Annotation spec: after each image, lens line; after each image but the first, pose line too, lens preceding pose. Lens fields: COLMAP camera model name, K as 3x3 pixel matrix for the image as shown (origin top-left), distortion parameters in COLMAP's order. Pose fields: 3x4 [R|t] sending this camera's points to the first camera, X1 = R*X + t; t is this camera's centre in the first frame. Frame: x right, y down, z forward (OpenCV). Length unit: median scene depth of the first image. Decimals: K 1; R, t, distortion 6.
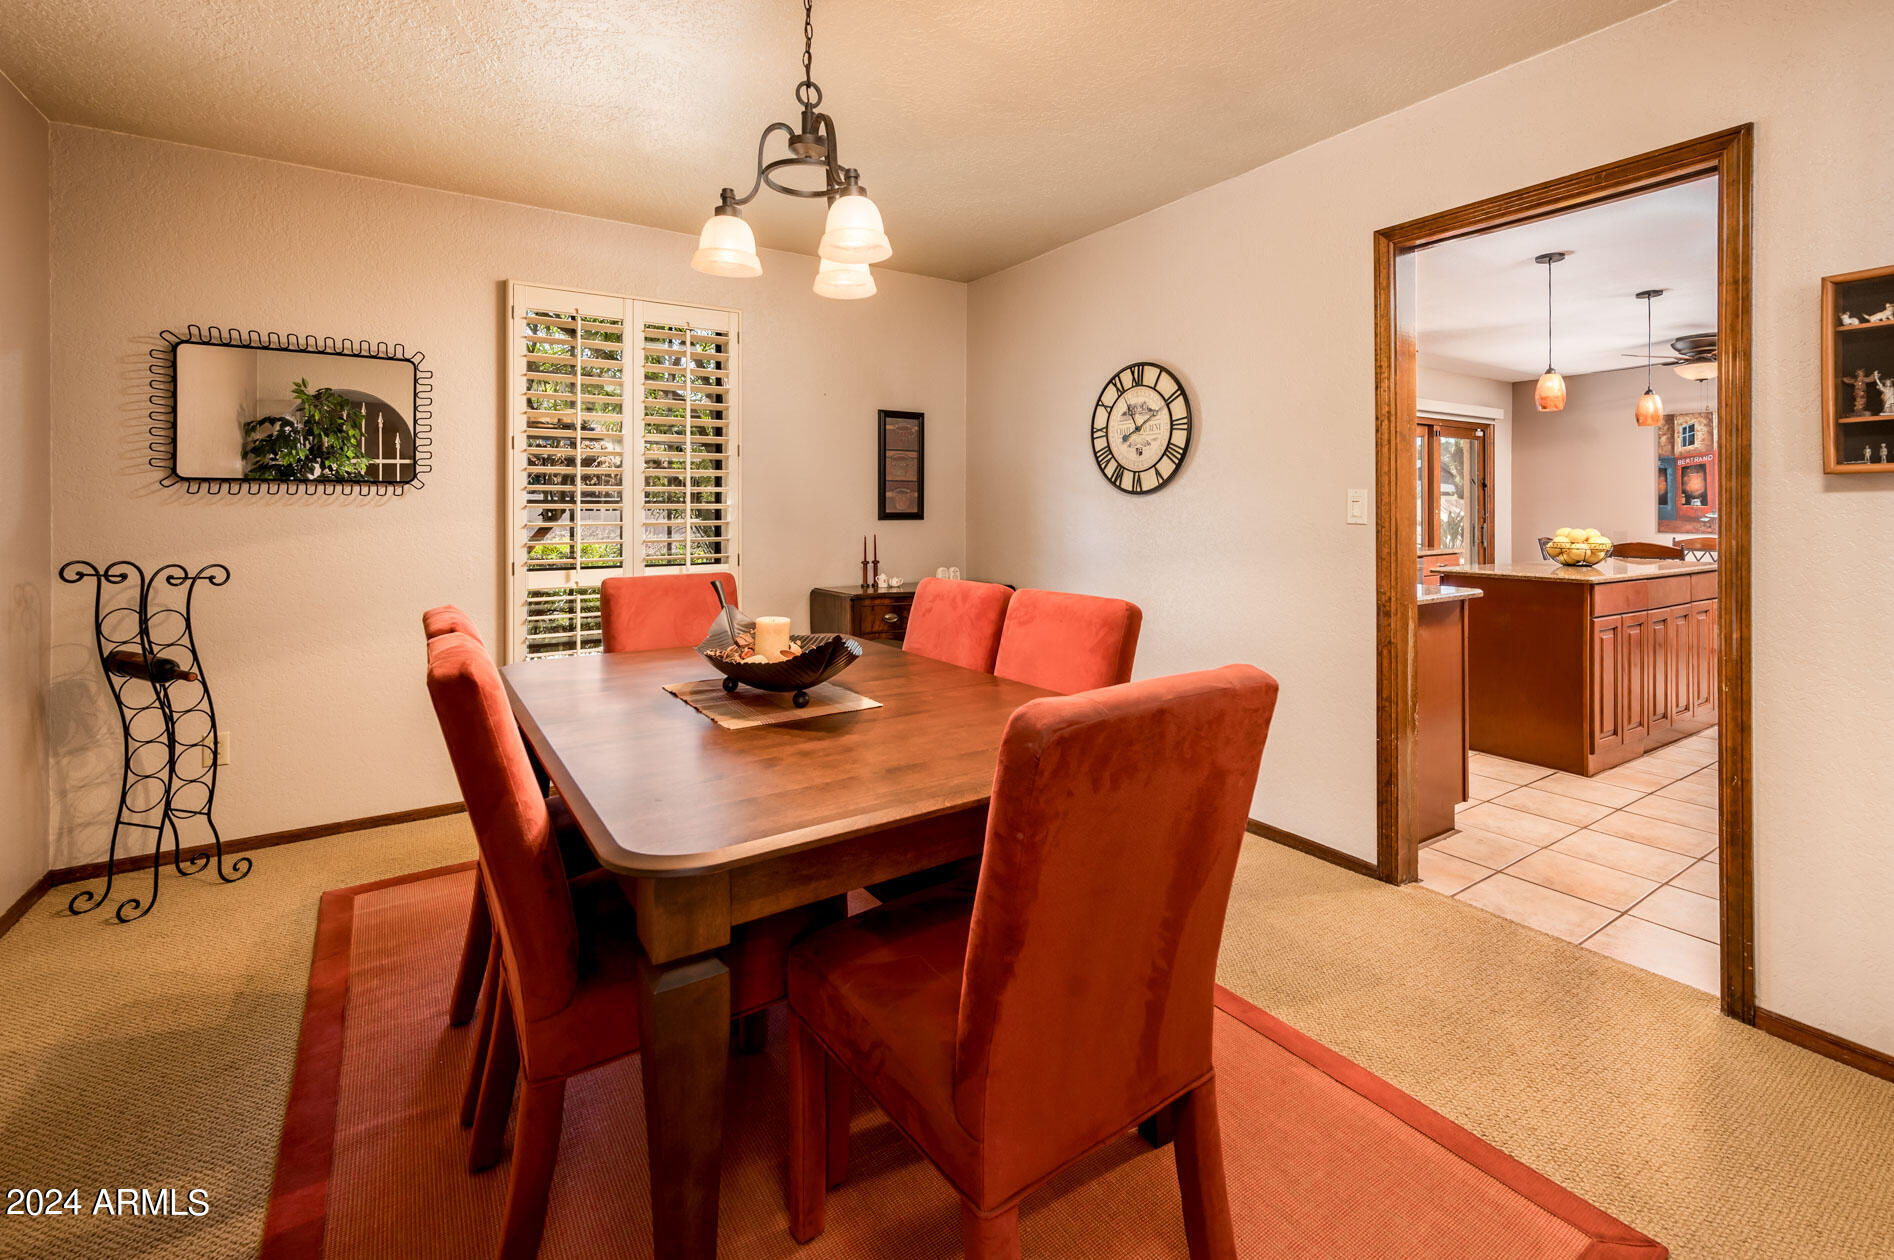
lens RADIAL K [[830.3, 0, 950.7], [0, 830.3, 504.3], [0, 0, 1]] dist [0.001099, 0.000020]
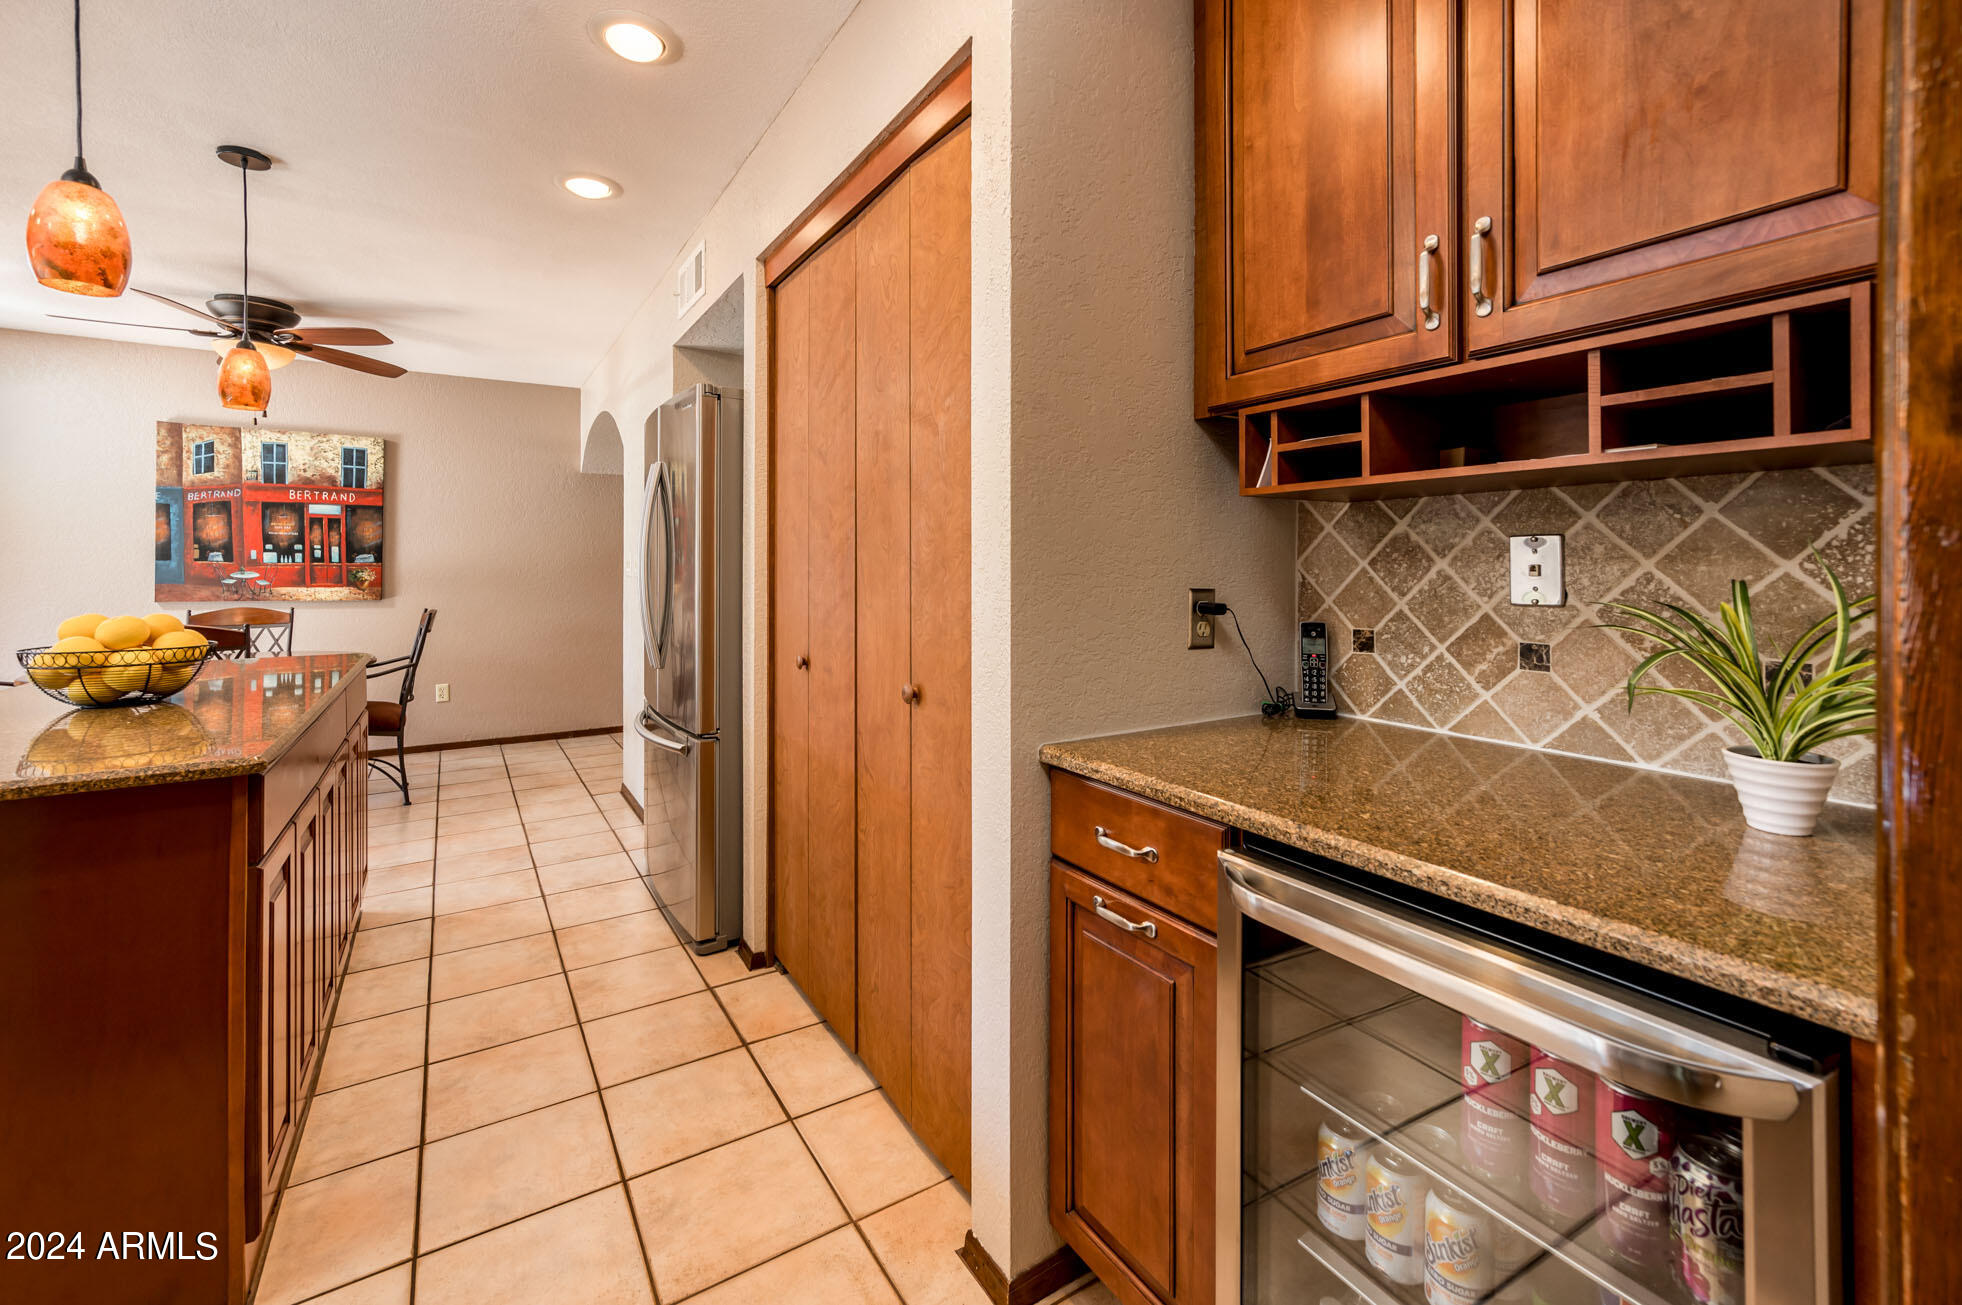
lens RADIAL K [[835.4, 0, 997.8], [0, 835.4, 563.1], [0, 0, 1]] dist [0.001902, 0.000335]
pose [[0.010126, 0.002624, 0.999945, 0.210336], [0.000175, 0.999997, -0.002626, 0.004681], [-0.999949, 0.000201, 0.010125, 0.342137]]
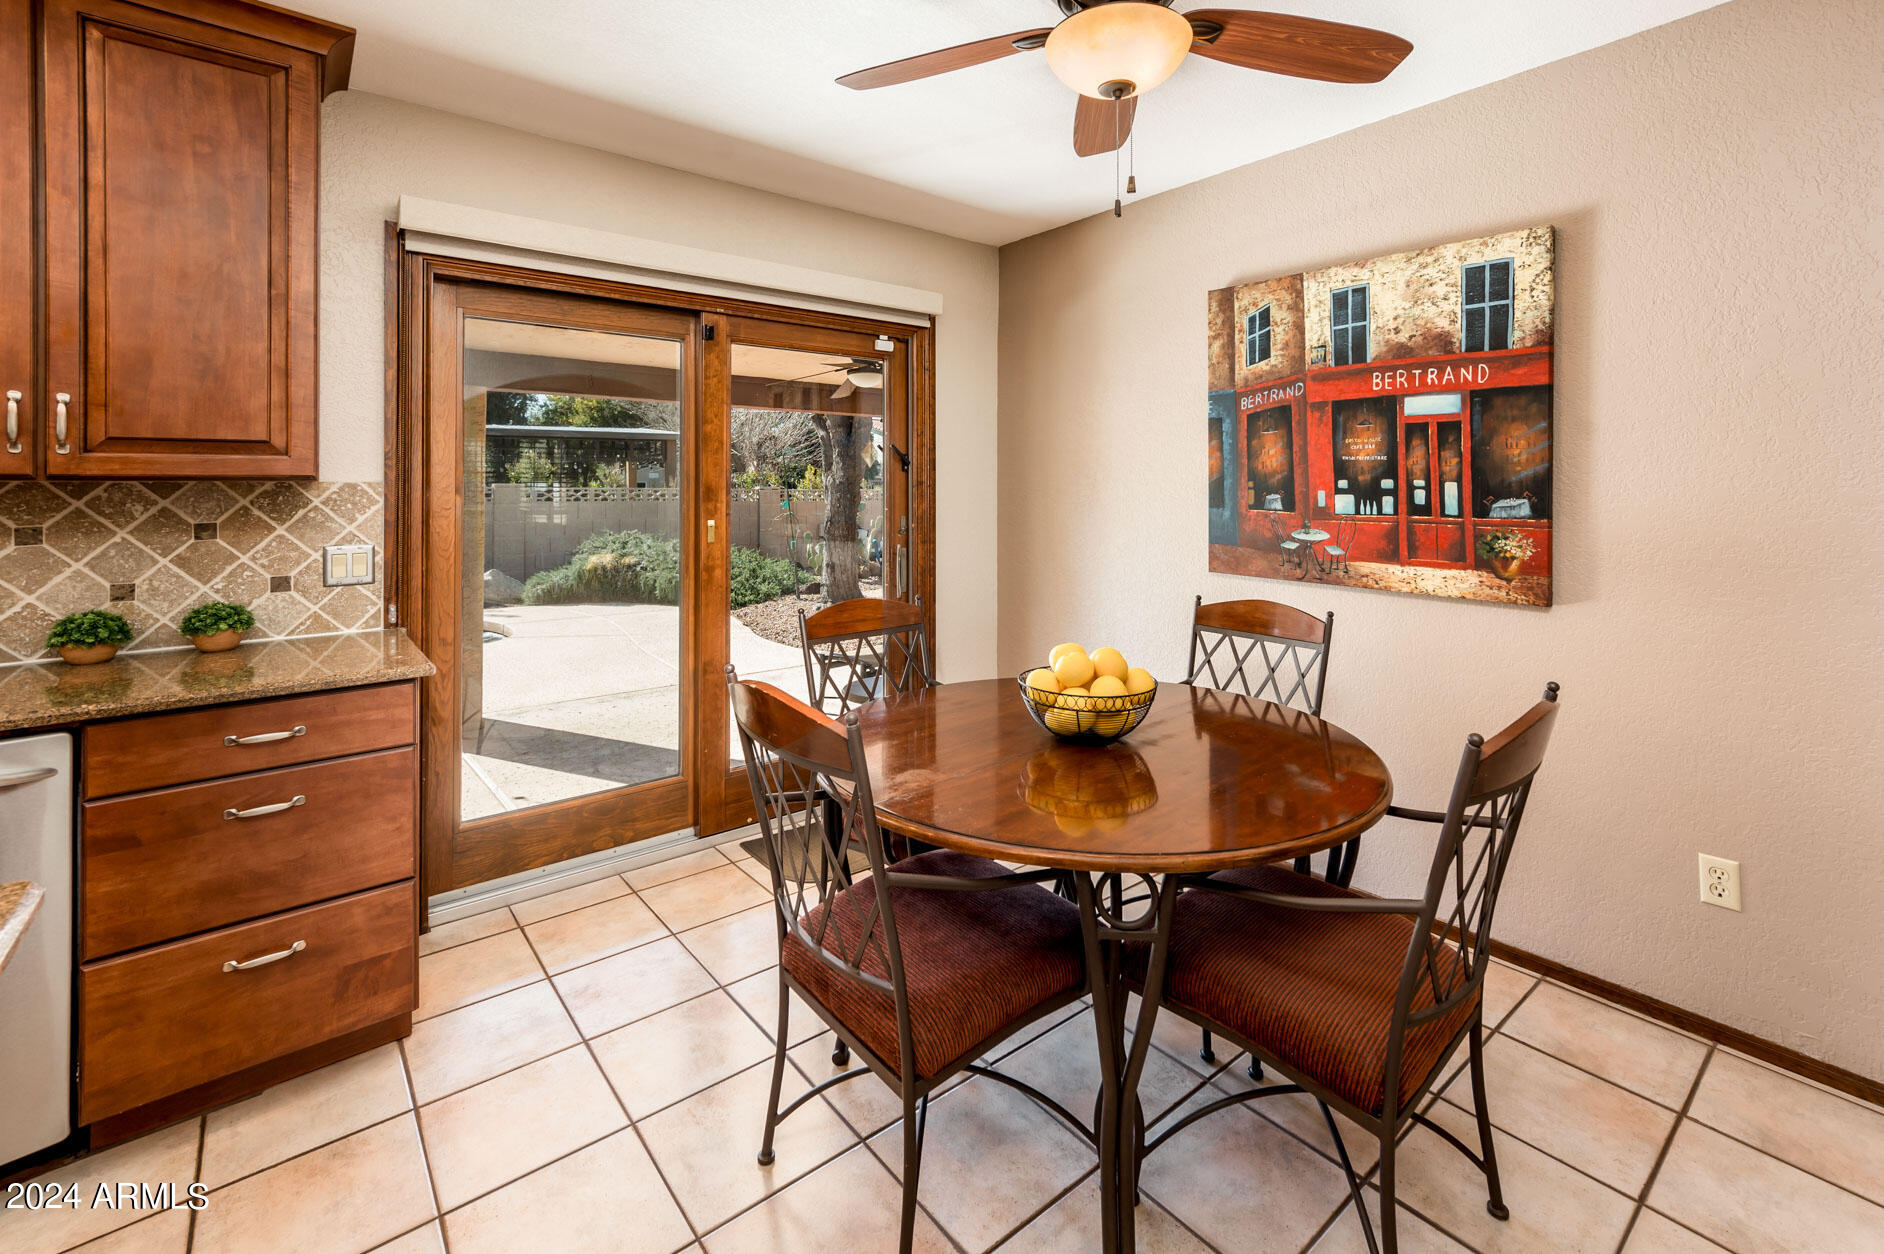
lens RADIAL K [[821.9, 0, 941.2], [0, 821.9, 475.3], [0, 0, 1]] dist [0.000831, 0.000483]
pose [[0.995958, 0.003192, 0.089761, 0.685884], [-0.001770, 0.999872, -0.015915, -0.008439], [-0.089800, 0.015692, 0.995836, 0.606057]]
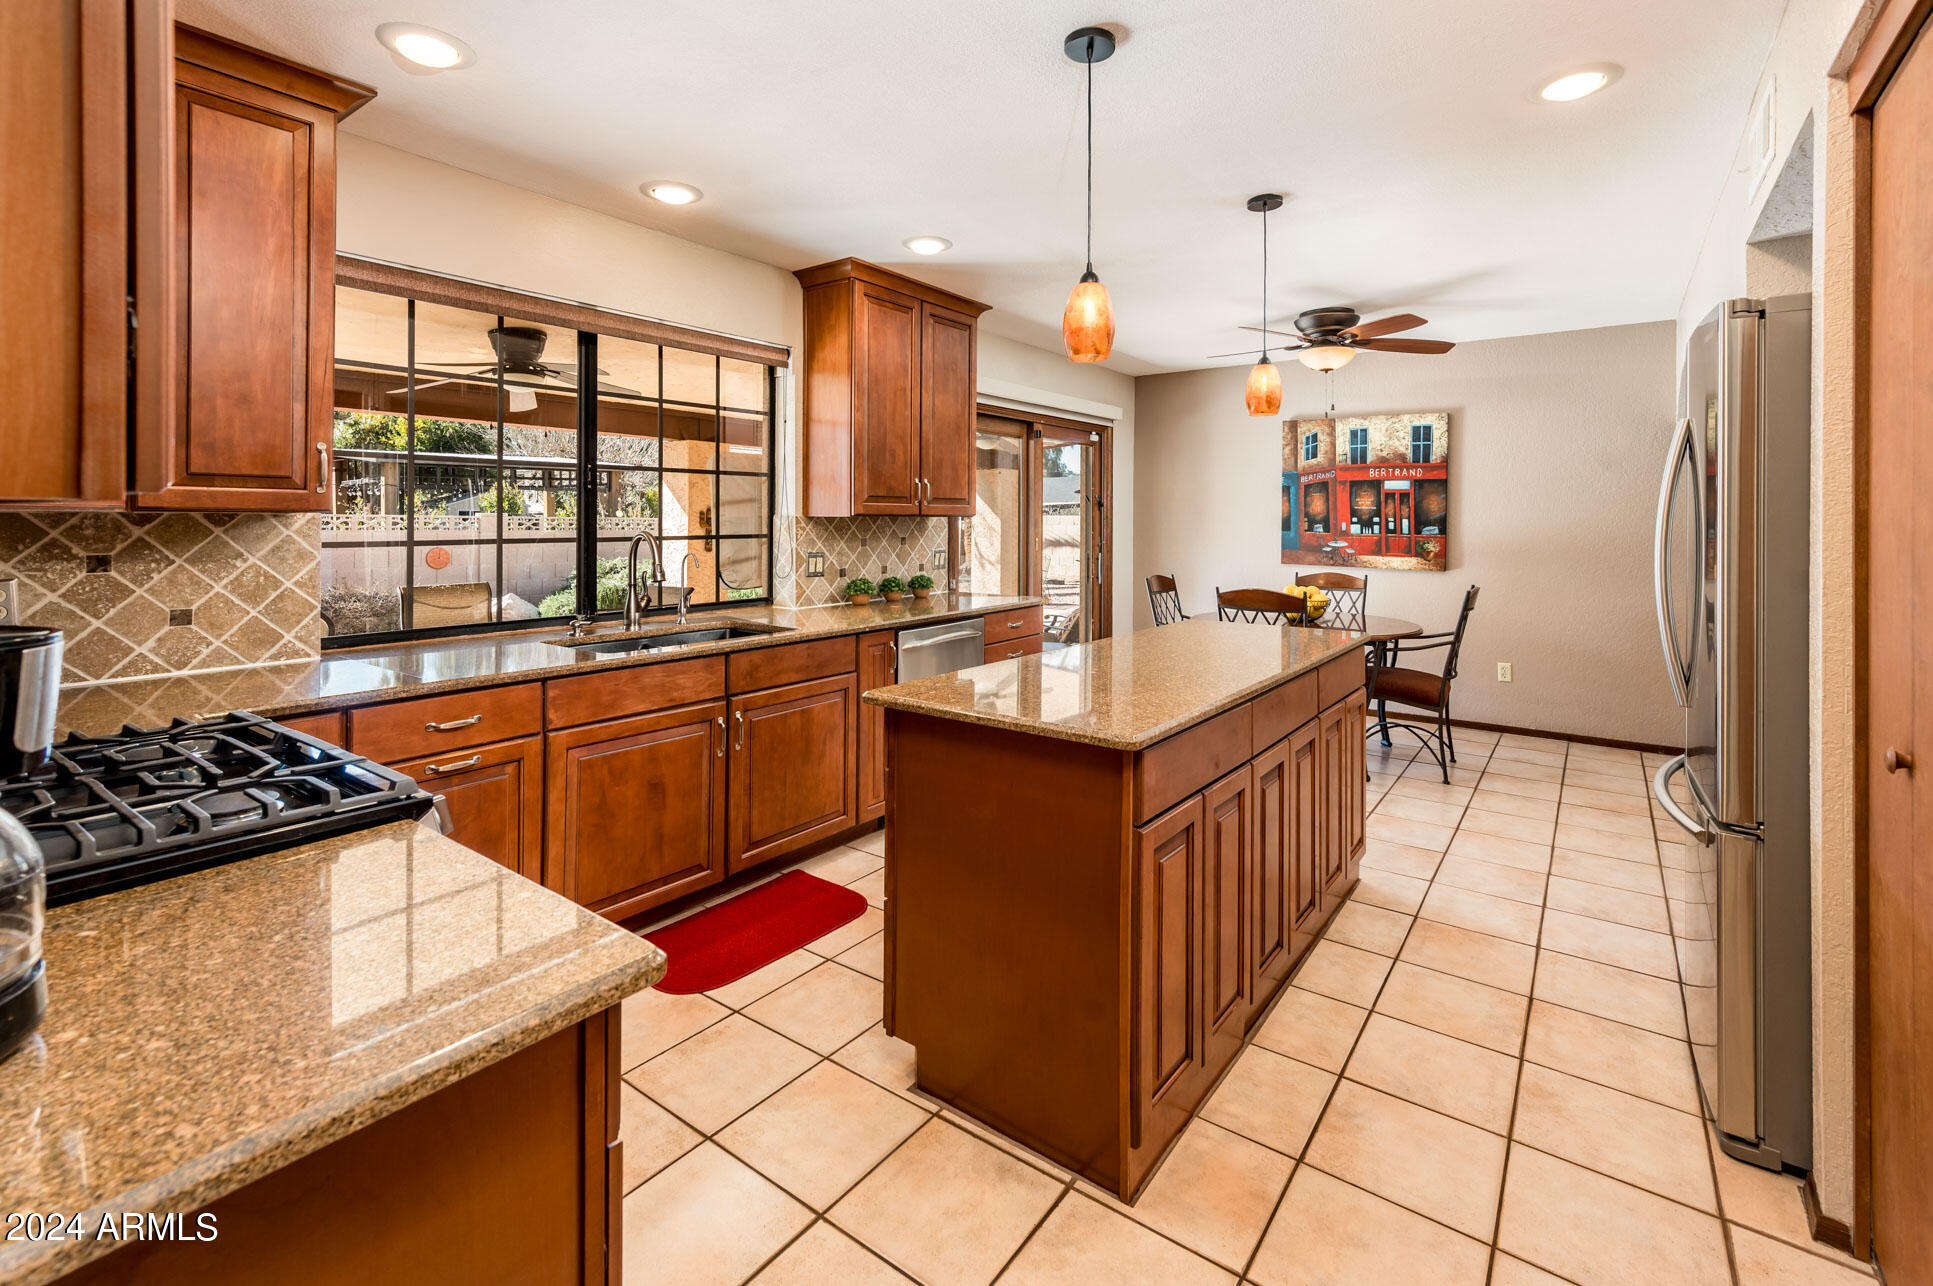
lens RADIAL K [[856.0, 0, 963.6], [0, 856.0, 516.1], [0, 0, 1]] dist [0.008444, 0.000643]
pose [[0.940466, 0.007019, 0.339816, 0.272760], [-0.005711, 0.999972, -0.004848, -0.008024], [-0.339840, 0.002619, 0.940479, 0.315144]]
